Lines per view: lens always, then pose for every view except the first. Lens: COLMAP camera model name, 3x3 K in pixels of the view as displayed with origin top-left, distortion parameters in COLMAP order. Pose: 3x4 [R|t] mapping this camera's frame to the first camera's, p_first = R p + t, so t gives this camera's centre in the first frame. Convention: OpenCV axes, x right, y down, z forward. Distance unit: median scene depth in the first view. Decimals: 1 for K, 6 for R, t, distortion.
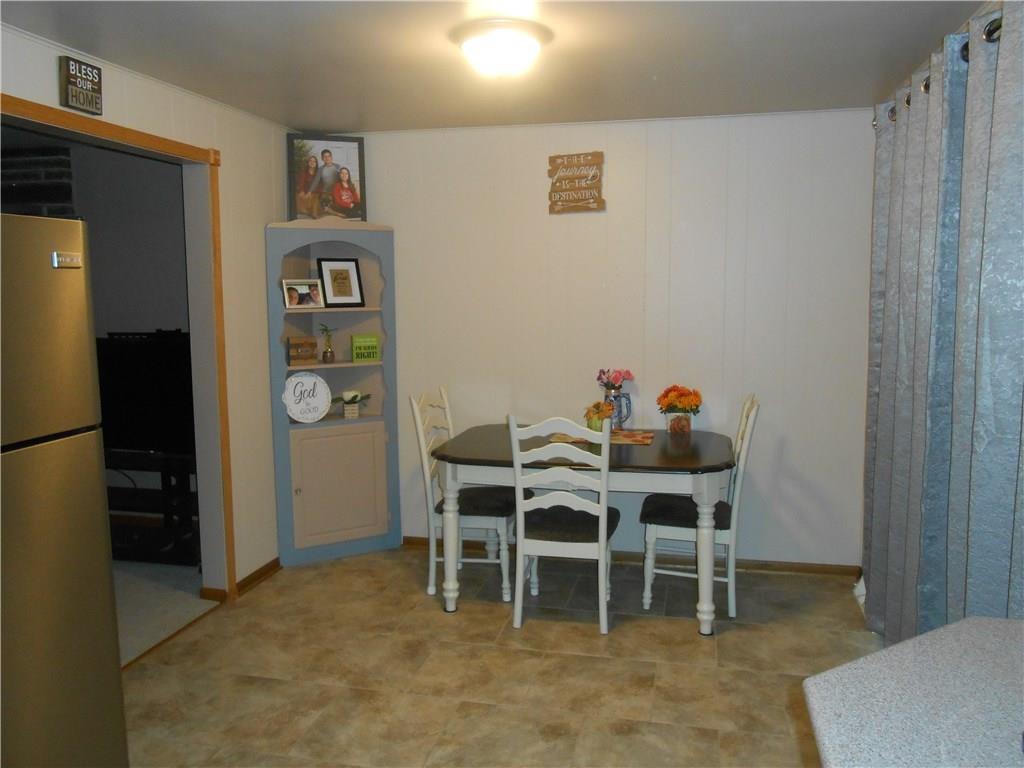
lens RADIAL K [[808.5, 0, 512.3], [0, 808.5, 381.6], [0, 0, 1]] dist [-0.026335, 0.045577]
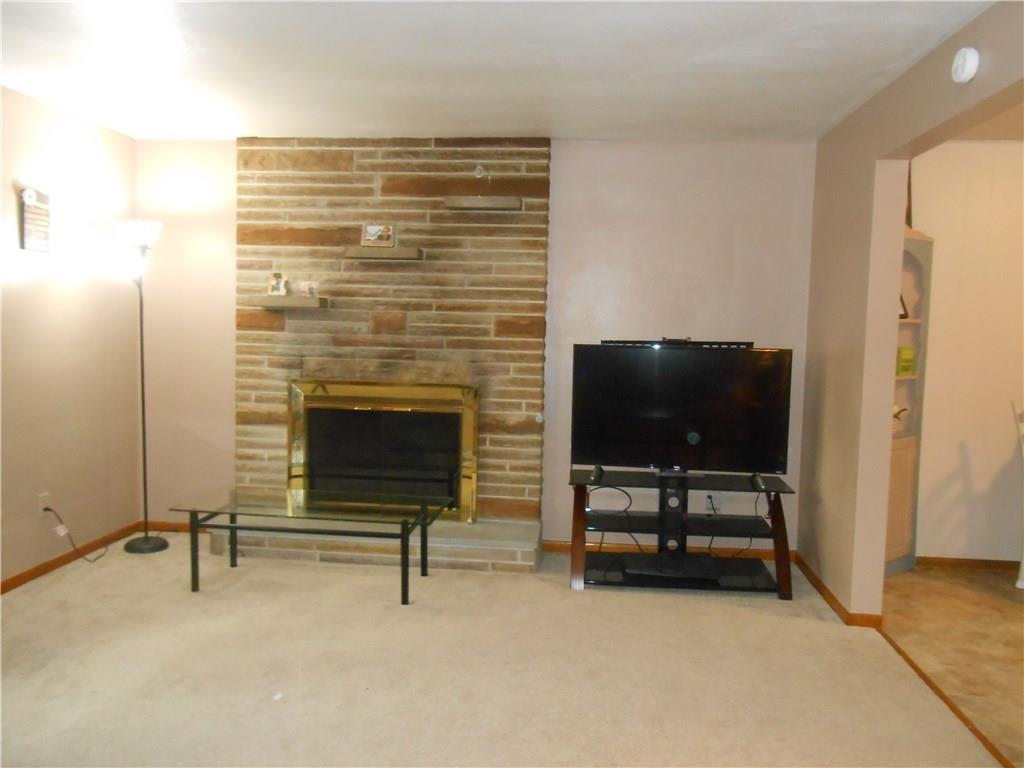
lens RADIAL K [[808.5, 0, 507.8], [0, 808.5, 383.8], [0, 0, 1]] dist [-0.026335, 0.045577]
pose [[0.989734, 0.013881, 0.142245, -0.729088], [-0.009802, 0.999522, -0.029336, 0.017086], [-0.142584, 0.027641, 0.989397, 0.100840]]
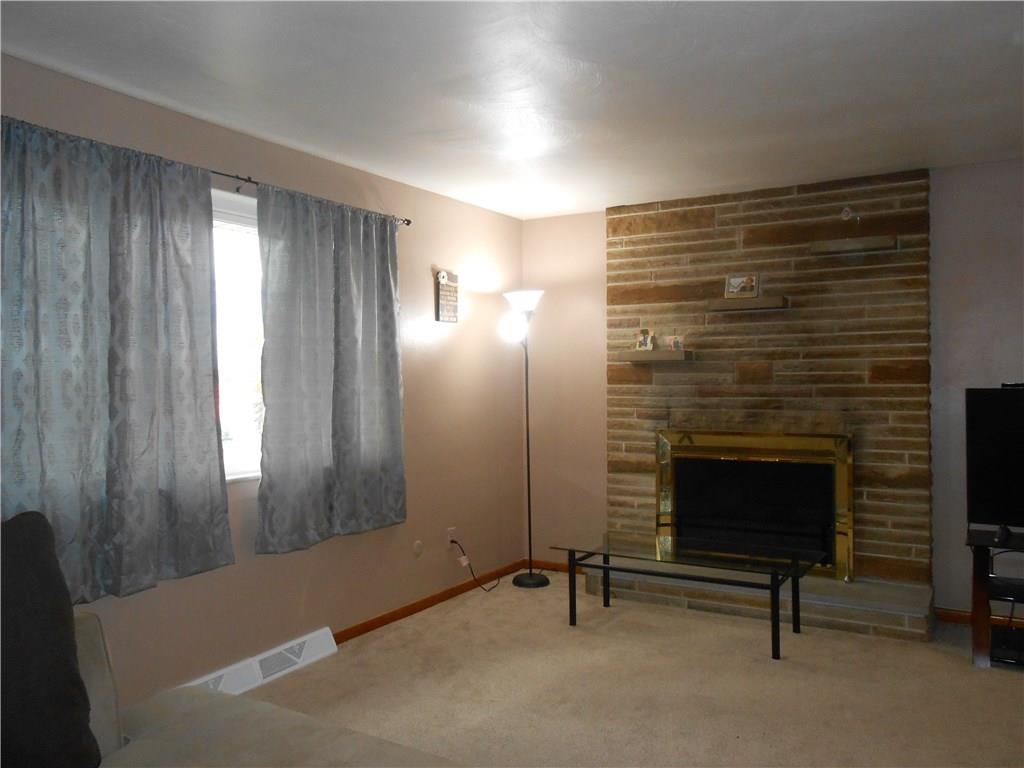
lens RADIAL K [[808.5, 0, 504.9], [0, 808.5, 379.7], [0, 0, 1]] dist [-0.026335, 0.045577]
pose [[0.953651, -0.005699, -0.300859, -0.727186], [-0.023984, 0.995200, -0.094876, 0.024889], [0.299956, 0.097694, 0.948937, 0.068887]]
